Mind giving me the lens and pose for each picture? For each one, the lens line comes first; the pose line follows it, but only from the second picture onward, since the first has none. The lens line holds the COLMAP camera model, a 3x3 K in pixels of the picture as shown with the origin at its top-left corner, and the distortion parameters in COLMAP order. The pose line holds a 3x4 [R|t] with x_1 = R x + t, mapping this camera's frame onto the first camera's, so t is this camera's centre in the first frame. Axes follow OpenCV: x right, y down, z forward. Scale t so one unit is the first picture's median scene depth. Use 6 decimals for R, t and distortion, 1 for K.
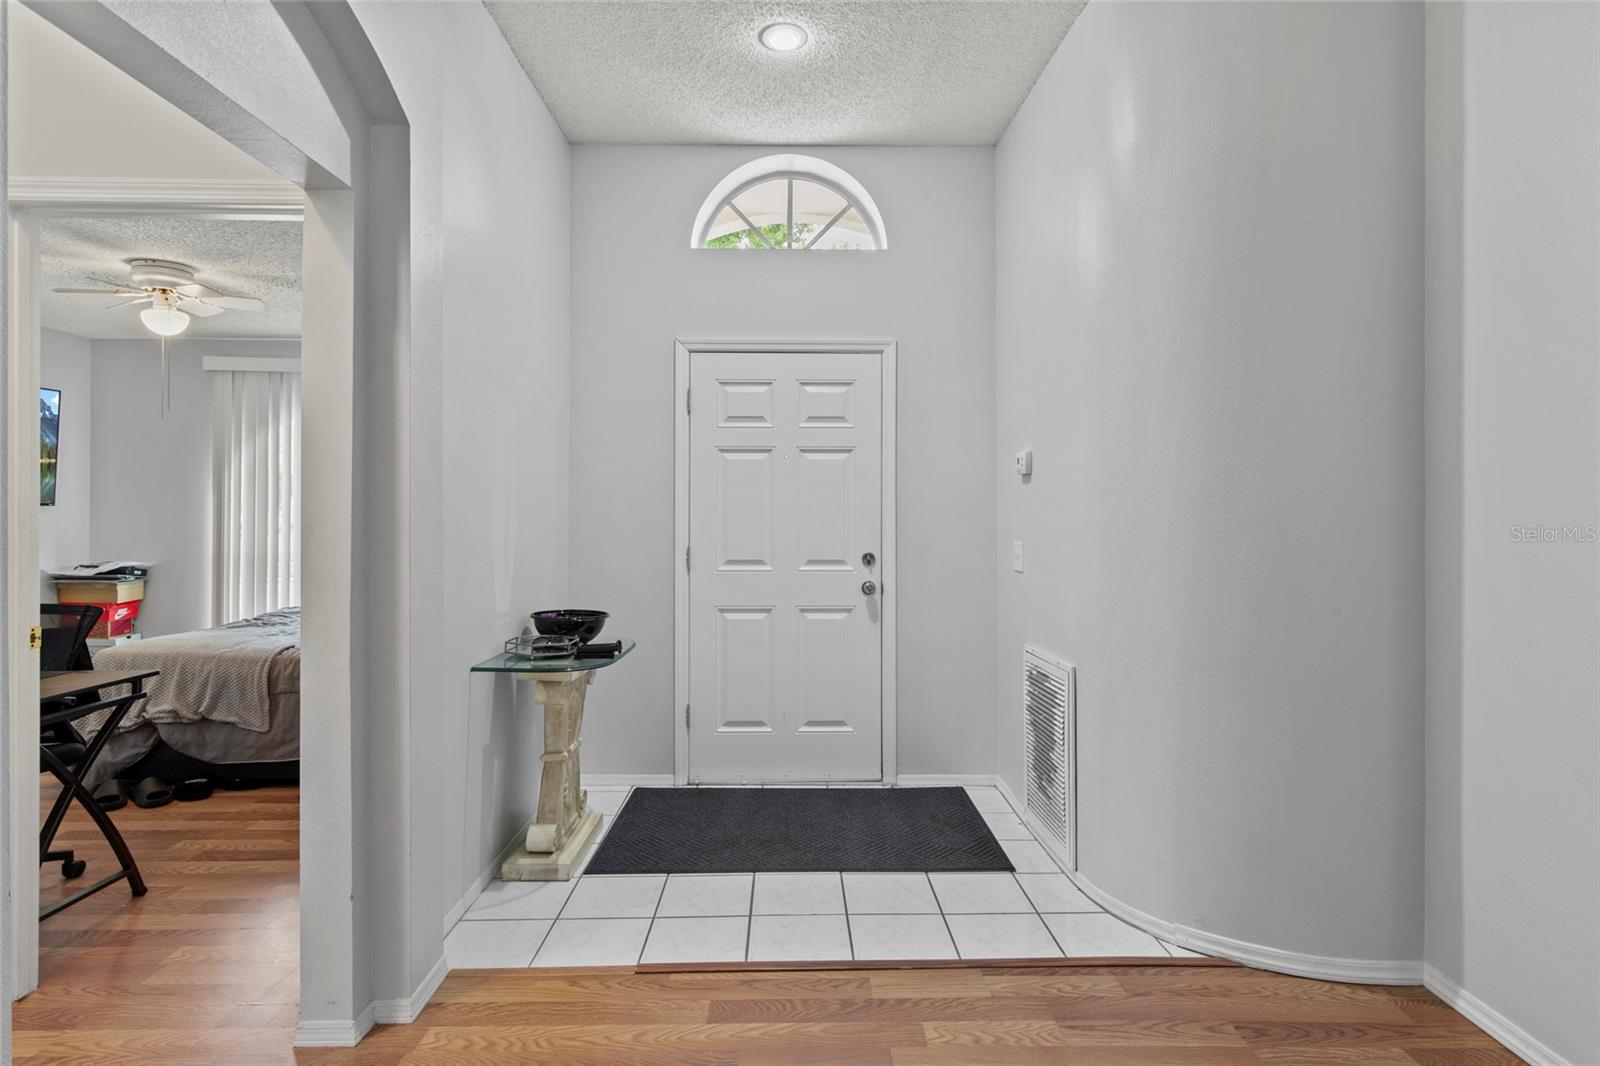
lens RADIAL K [[812.1, 0, 804.1], [0, 812.1, 511.6], [0, 0, 1]] dist [0.000506, 0.000046]
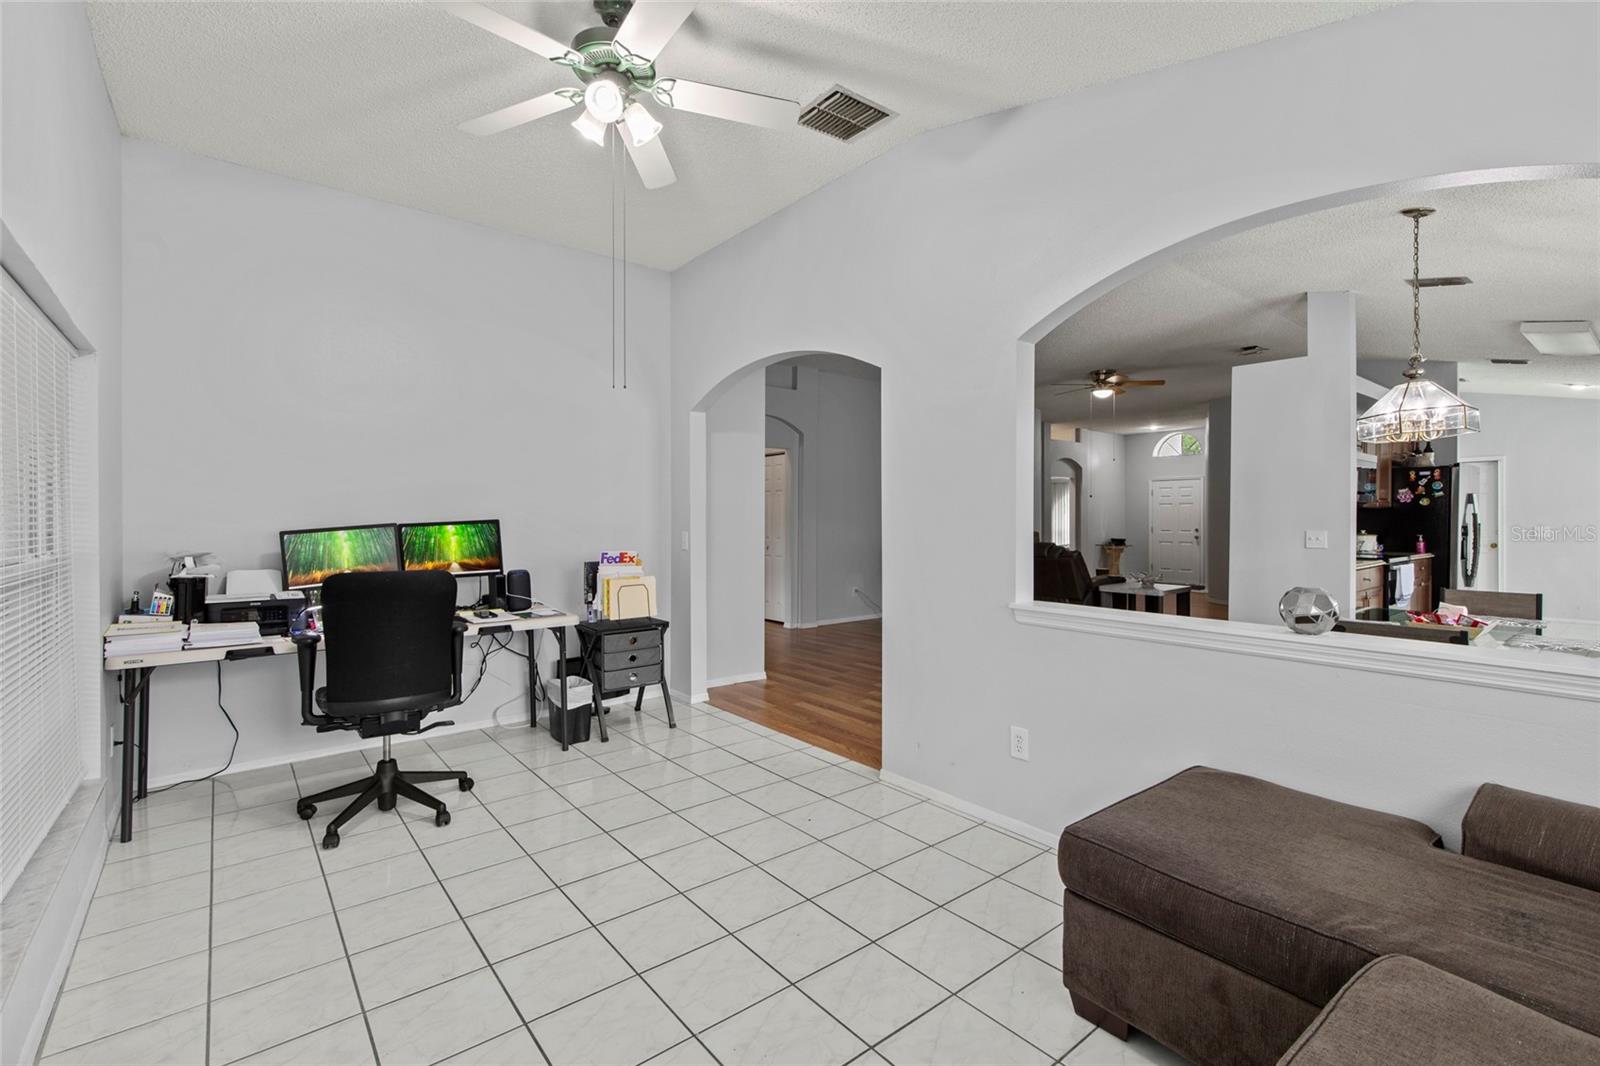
lens RADIAL K [[712.5, 0, 810.0], [0, 712.5, 521.0], [0, 0, 1]] dist [0.002596, 0.001182]
pose [[0.615664, -0.000534, -0.788009, 1.700405], [0.003253, 0.999993, 0.001863, 0.000184], [0.788002, -0.003710, 0.615661, -2.717258]]
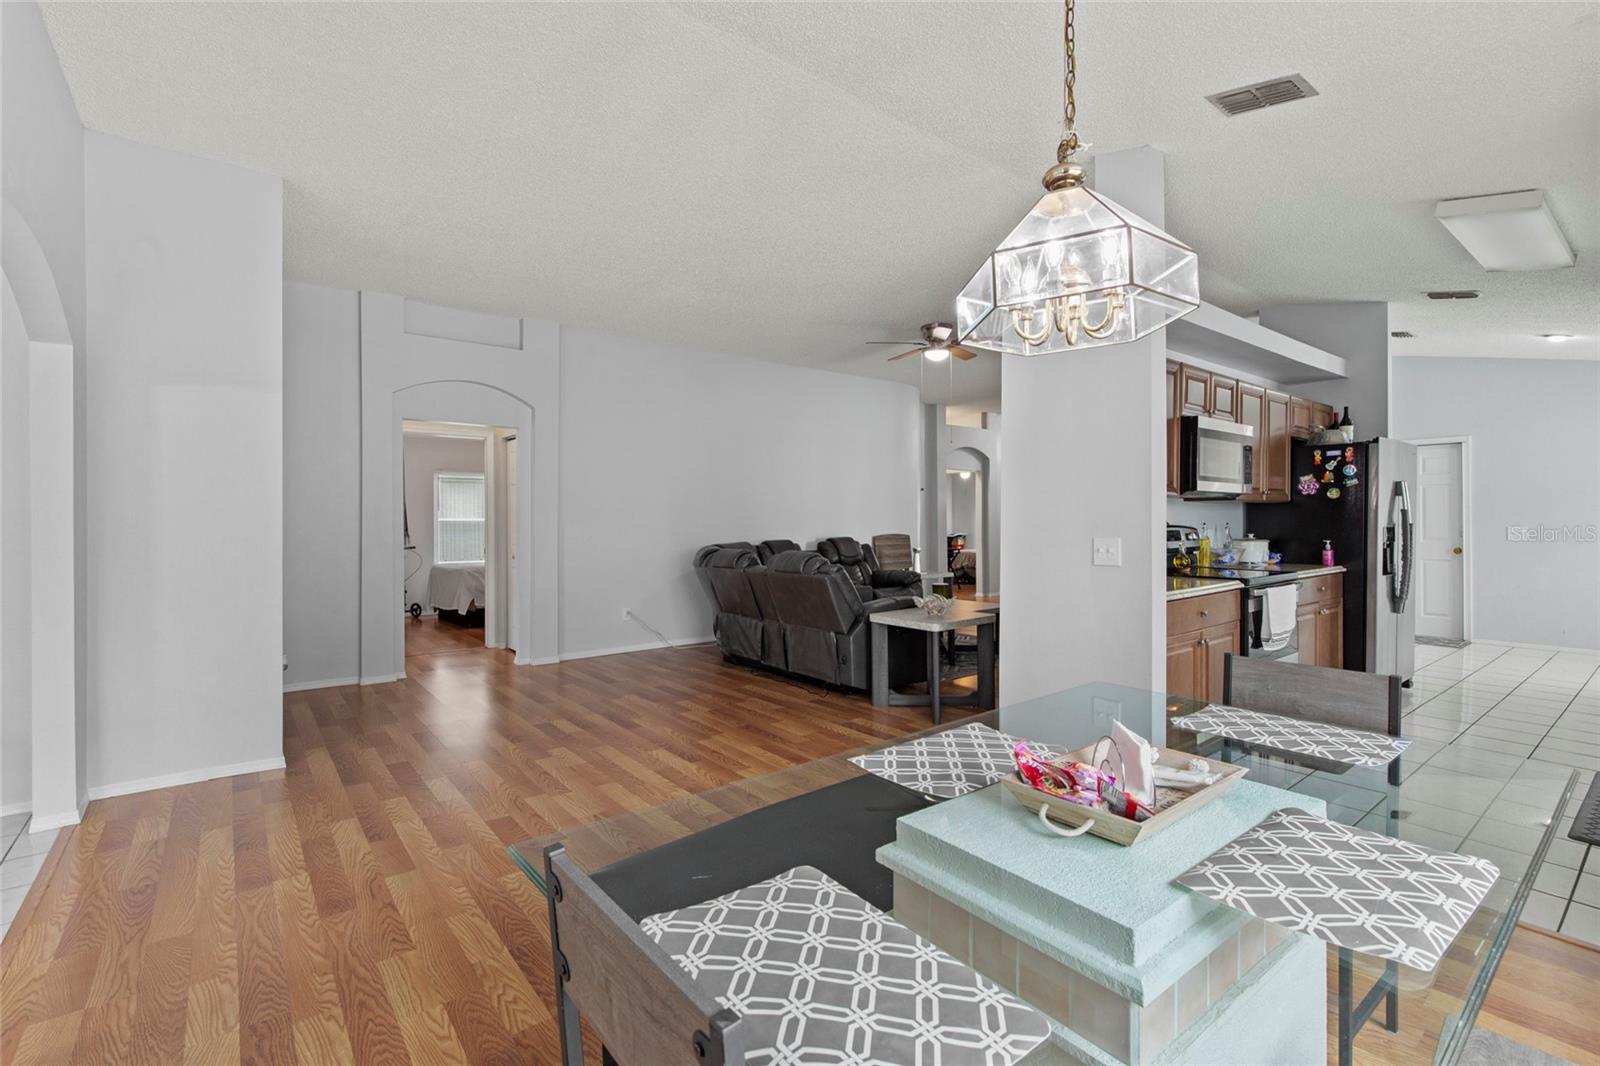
lens RADIAL K [[720.1, 0, 807.2], [0, 720.1, 521.6], [0, 0, 1]] dist [0.003998, 0.000209]
pose [[0.610270, -0.003075, -0.792187, 1.683778], [0.007297, 0.999972, 0.001740, 0.001173], [0.792160, -0.006842, 0.610276, -1.954051]]
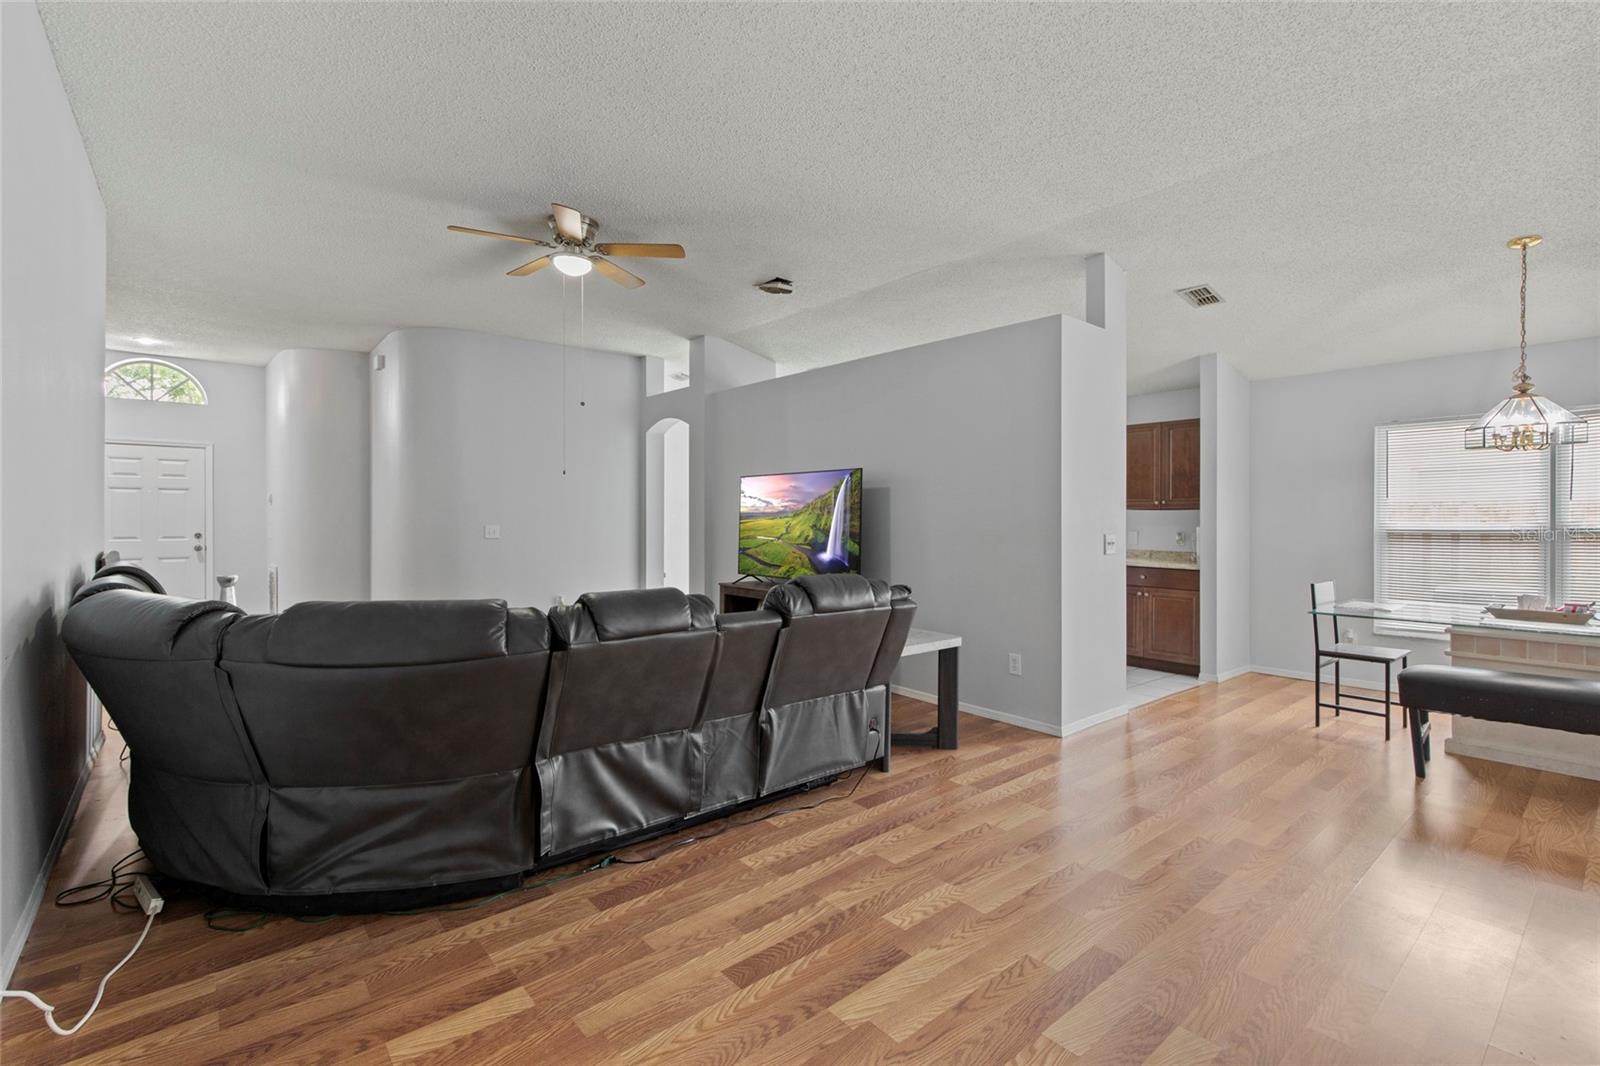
lens RADIAL K [[720.1, 0, 807.2], [0, 720.1, 521.6], [0, 0, 1]] dist [0.003998, 0.000209]
pose [[0.776569, -0.009061, 0.629967, 0.142749], [-0.000129, 0.999894, 0.014540, -0.014417], [-0.630033, -0.011373, 0.776485, -1.766544]]
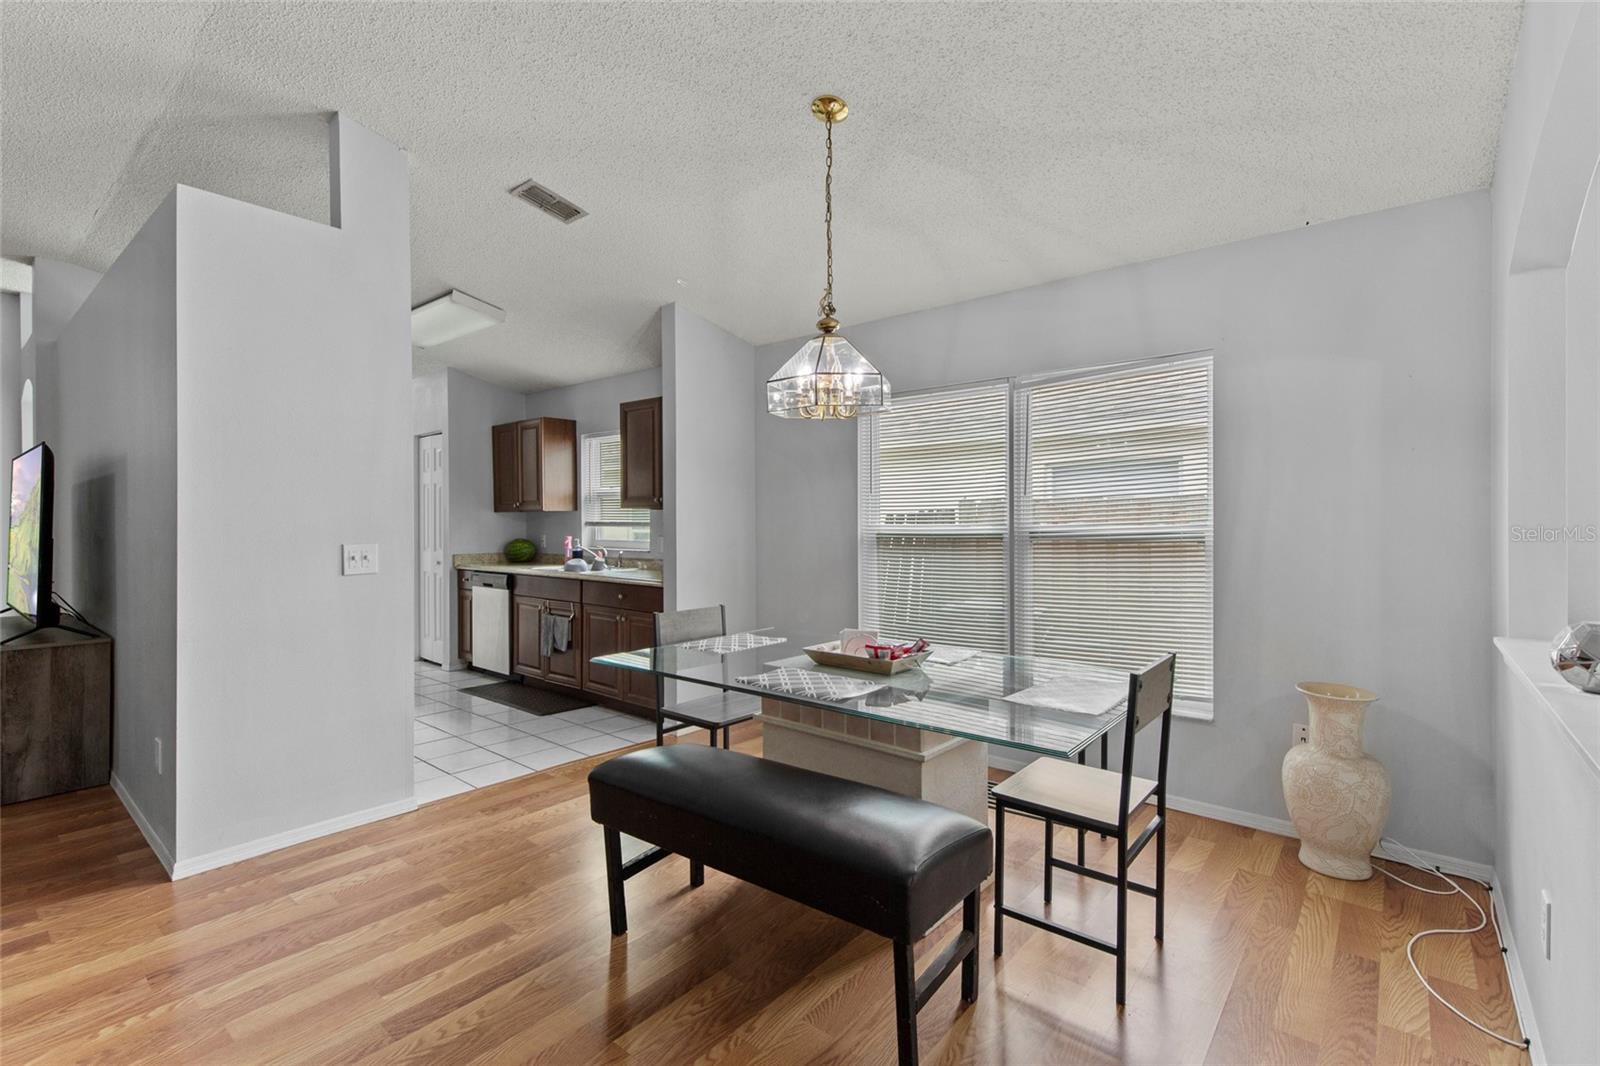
lens RADIAL K [[724.3, 0, 802.7], [0, 724.3, 527.9], [0, 0, 1]] dist [0.003155, 0.000380]
pose [[0.654122, -0.009444, 0.756330, 0.971204], [-0.001353, 0.999906, 0.013656, -0.005138], [-0.756388, -0.009956, 0.654047, -2.024585]]
